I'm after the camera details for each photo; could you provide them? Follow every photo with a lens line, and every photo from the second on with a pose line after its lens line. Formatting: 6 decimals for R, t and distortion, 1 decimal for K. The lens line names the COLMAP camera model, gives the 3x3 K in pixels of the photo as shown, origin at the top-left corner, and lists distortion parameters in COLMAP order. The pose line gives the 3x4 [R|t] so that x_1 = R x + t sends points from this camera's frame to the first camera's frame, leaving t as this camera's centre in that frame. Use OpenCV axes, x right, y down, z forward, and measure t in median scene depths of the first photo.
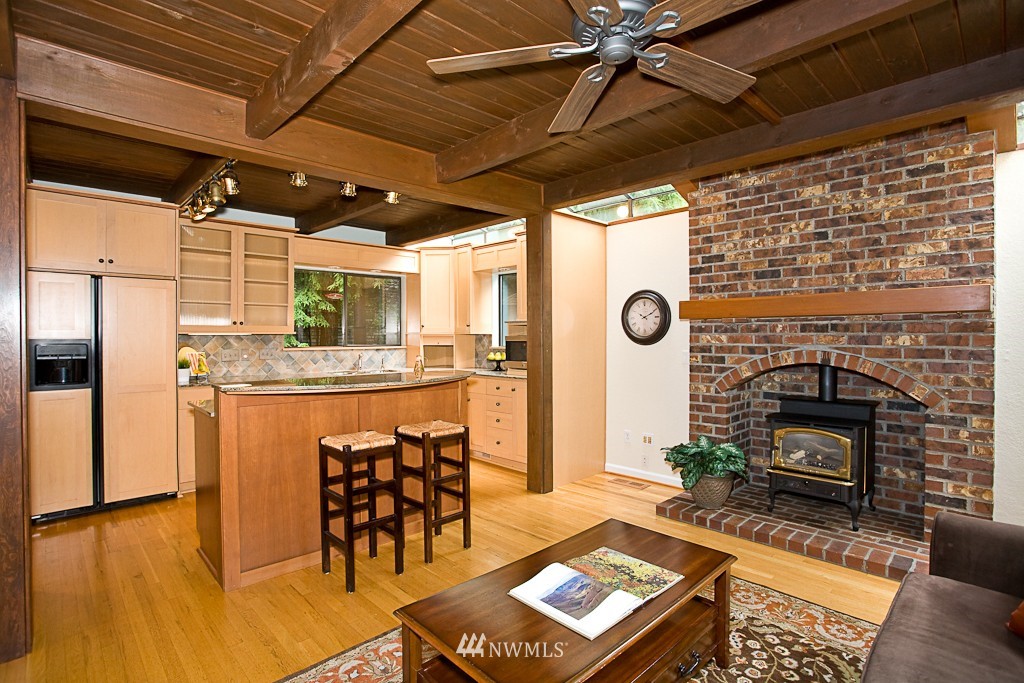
lens RADIAL K [[492.9, 0, 508.5], [0, 492.9, 336.6], [0, 0, 1]] dist [-0.029731, 0.003597]
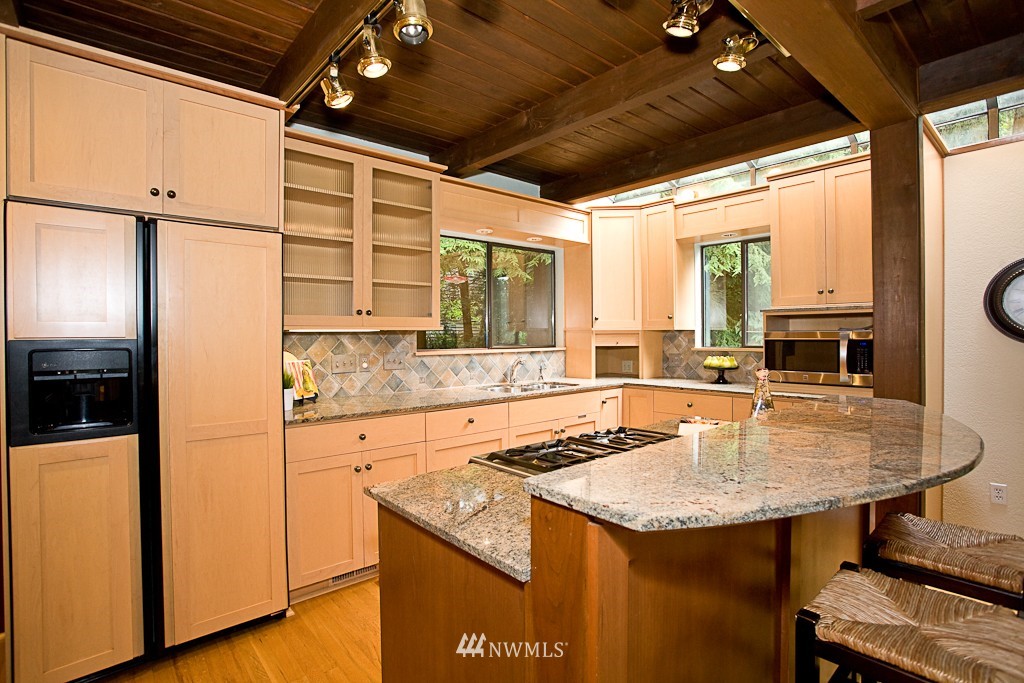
lens RADIAL K [[492.9, 0, 517.9], [0, 492.9, 334.2], [0, 0, 1]] dist [-0.029731, 0.003597]
pose [[0.999838, -0.003467, -0.017670, -0.440111], [0.003448, 0.999993, -0.001103, 0.001449], [0.017674, 0.001042, 0.999843, 0.480599]]
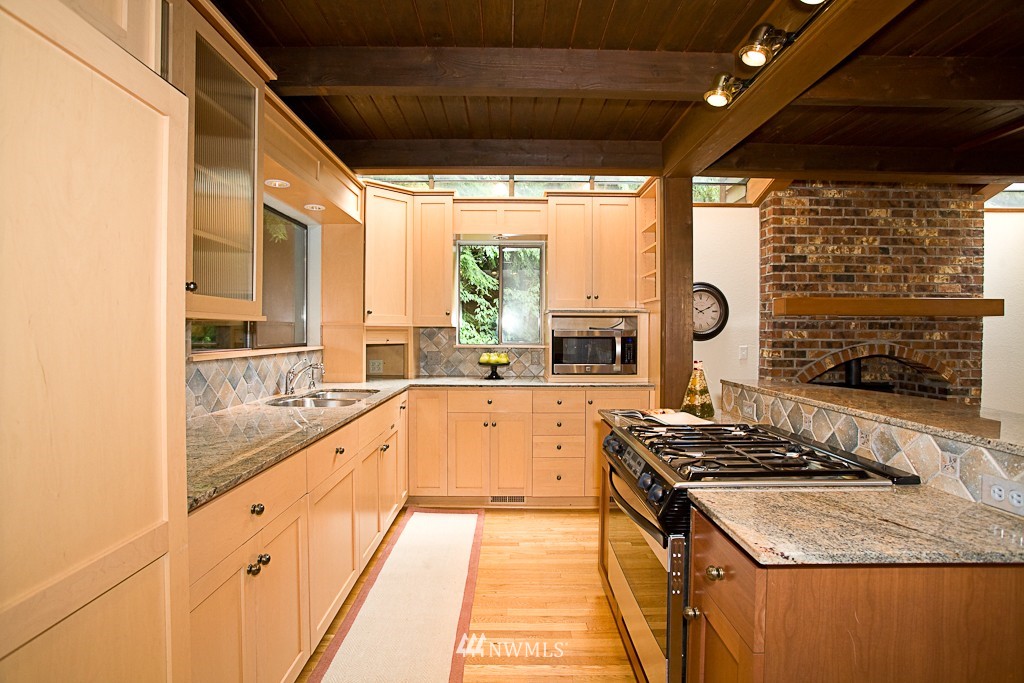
lens RADIAL K [[492.9, 0, 512.5], [0, 492.9, 334.5], [0, 0, 1]] dist [-0.029731, 0.003597]
pose [[0.689516, 0.001792, 0.724269, -0.788625], [-0.005277, 0.999983, 0.002550, 0.005309], [-0.724252, -0.005580, 0.689513, 0.740501]]
